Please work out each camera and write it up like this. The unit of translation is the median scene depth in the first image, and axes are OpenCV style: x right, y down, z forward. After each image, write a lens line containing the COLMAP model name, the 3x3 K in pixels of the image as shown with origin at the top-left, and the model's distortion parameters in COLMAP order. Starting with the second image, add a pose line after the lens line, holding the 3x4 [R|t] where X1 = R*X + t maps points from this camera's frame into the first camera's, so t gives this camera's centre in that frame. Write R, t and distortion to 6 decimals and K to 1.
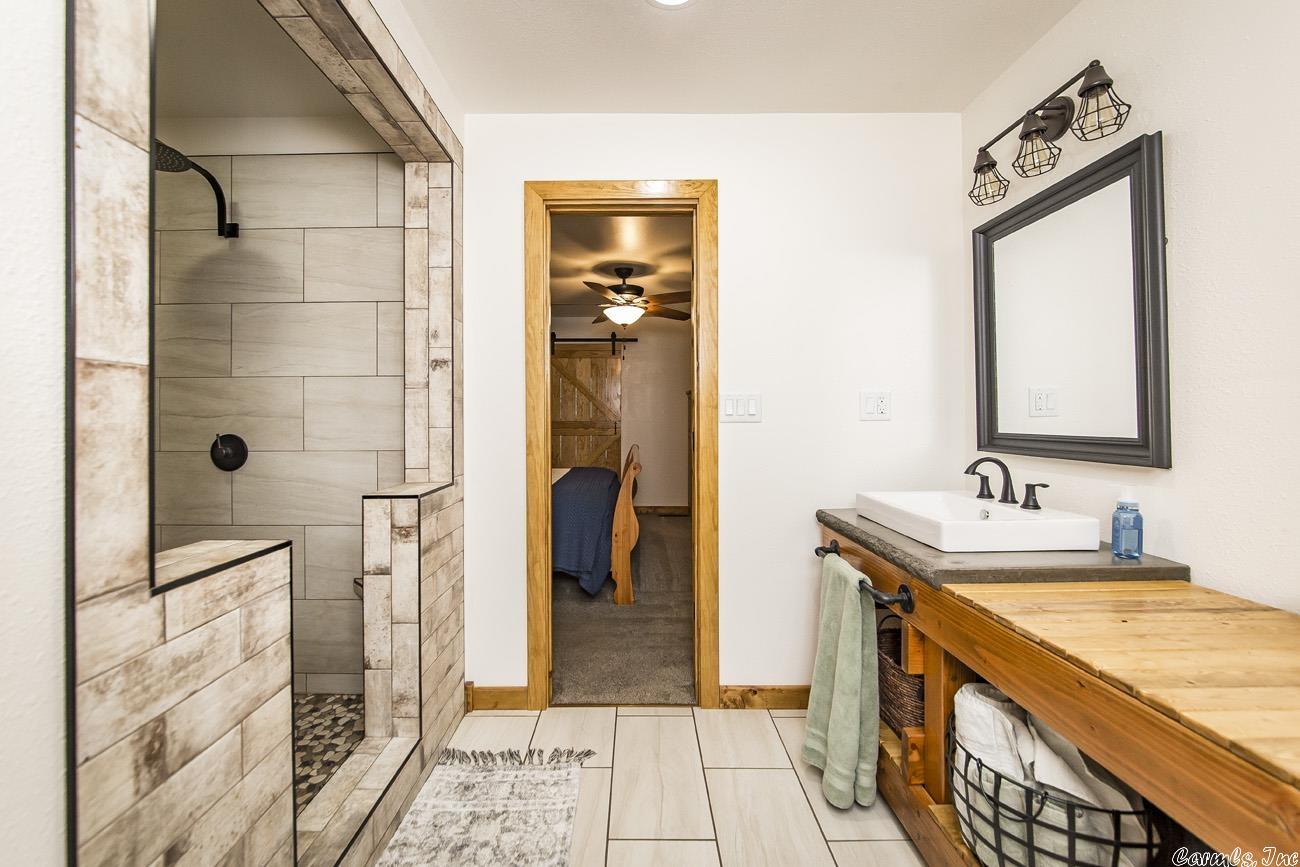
lens RADIAL K [[522.9, 0, 644.2], [0, 522.9, 420.1], [0, 0, 1]] dist [0.002143, 0.000576]
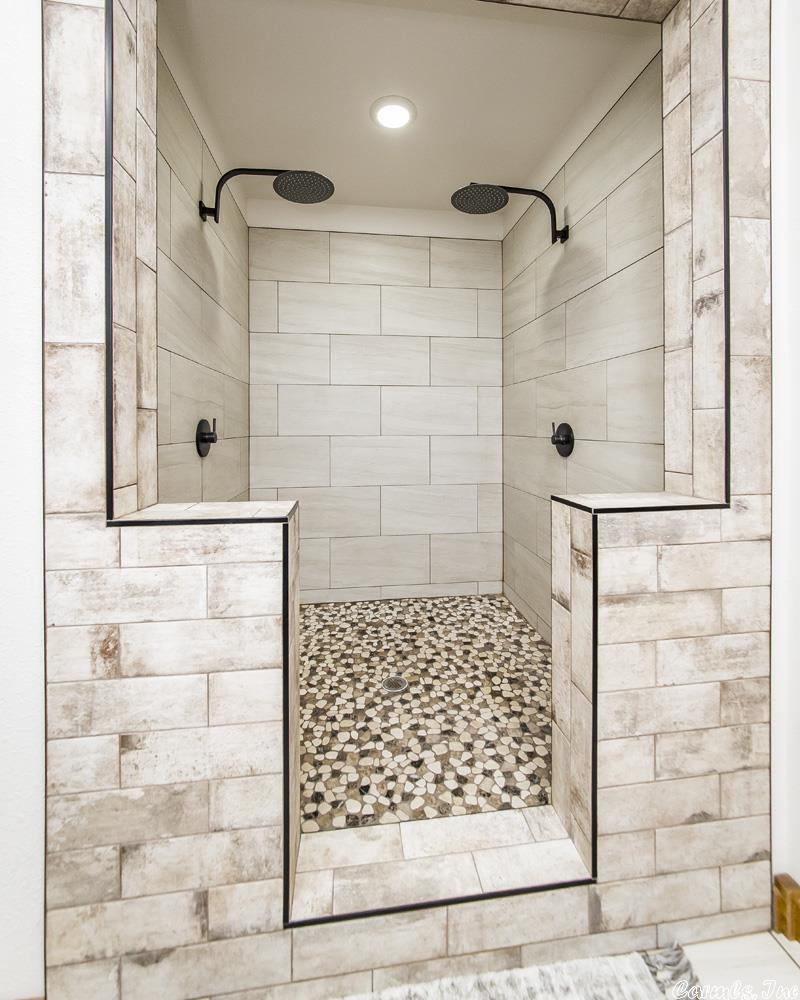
lens RADIAL K [[429.8, 0, 398.8], [0, 429.8, 427.5], [0, 0, 1]] dist [-0.015772, 0.003785]
pose [[0.109037, 0.004676, -0.994027, 0.158512], [-0.001902, 0.999988, 0.004496, 0.092982], [0.994036, 0.001401, 0.109045, 1.598297]]
